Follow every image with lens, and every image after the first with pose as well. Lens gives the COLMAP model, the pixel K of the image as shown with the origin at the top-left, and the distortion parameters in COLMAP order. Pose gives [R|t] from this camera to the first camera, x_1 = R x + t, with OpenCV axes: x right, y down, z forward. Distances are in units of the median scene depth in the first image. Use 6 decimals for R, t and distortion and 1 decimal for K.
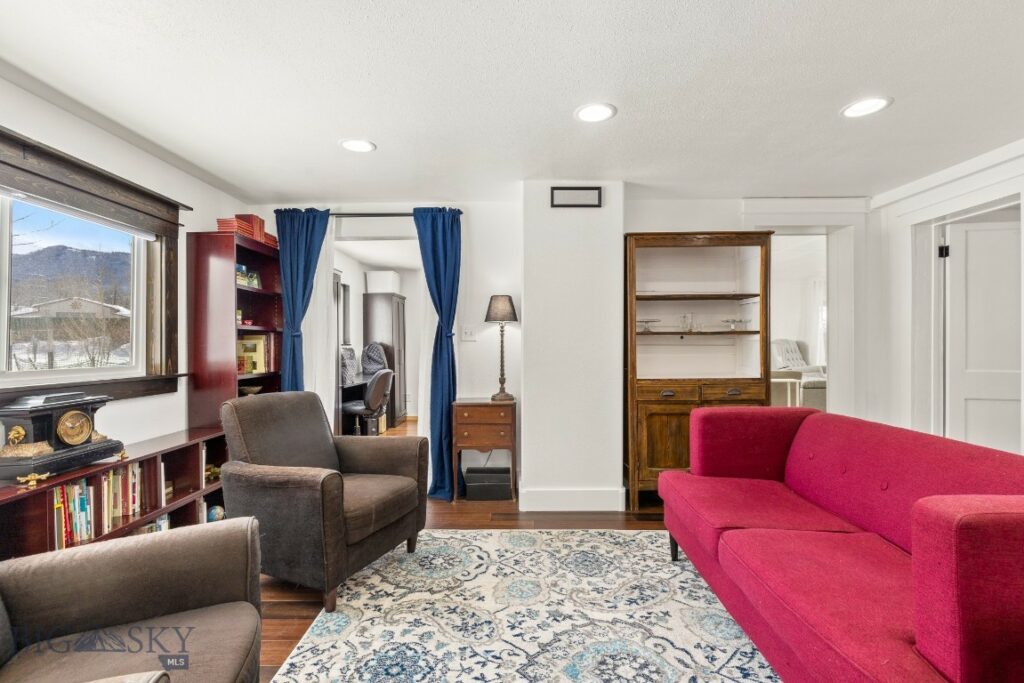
lens RADIAL K [[463.5, 0, 512.0], [0, 463.5, 341.5], [0, 0, 1]] dist [0.009671, -0.000108]
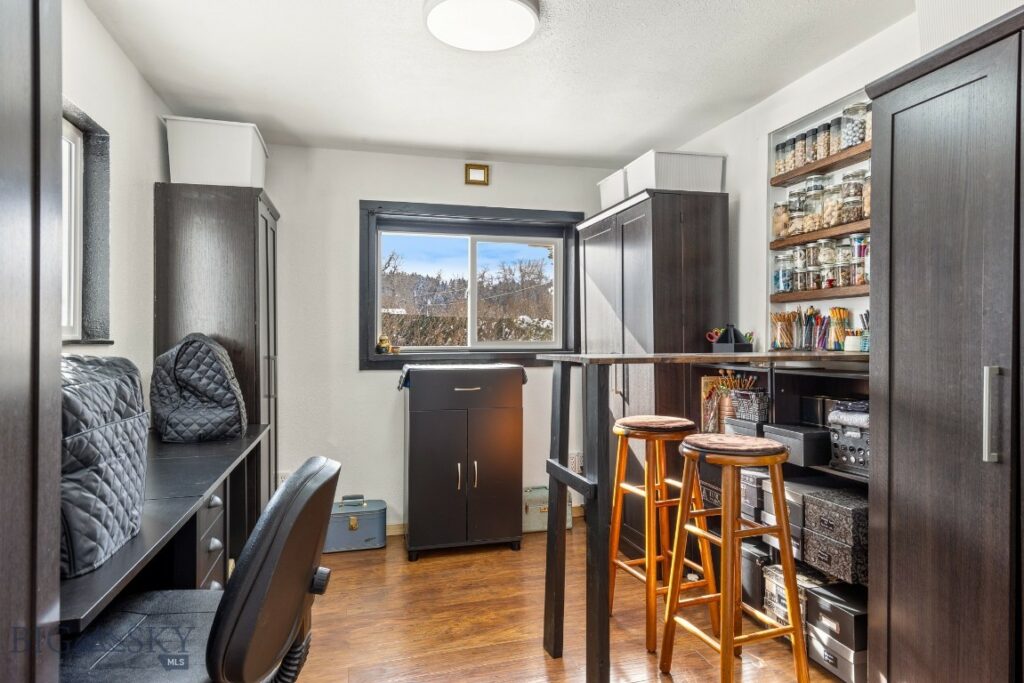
lens RADIAL K [[591.1, 0, 512.0], [0, 591.1, 341.5], [0, 0, 1]] dist [0.001860, 0.000971]
pose [[0.961364, 0.011949, 0.275021, -0.206026], [-0.012489, 0.999922, 0.000210, 0.004217], [-0.274997, -0.003636, 0.961438, 0.570283]]
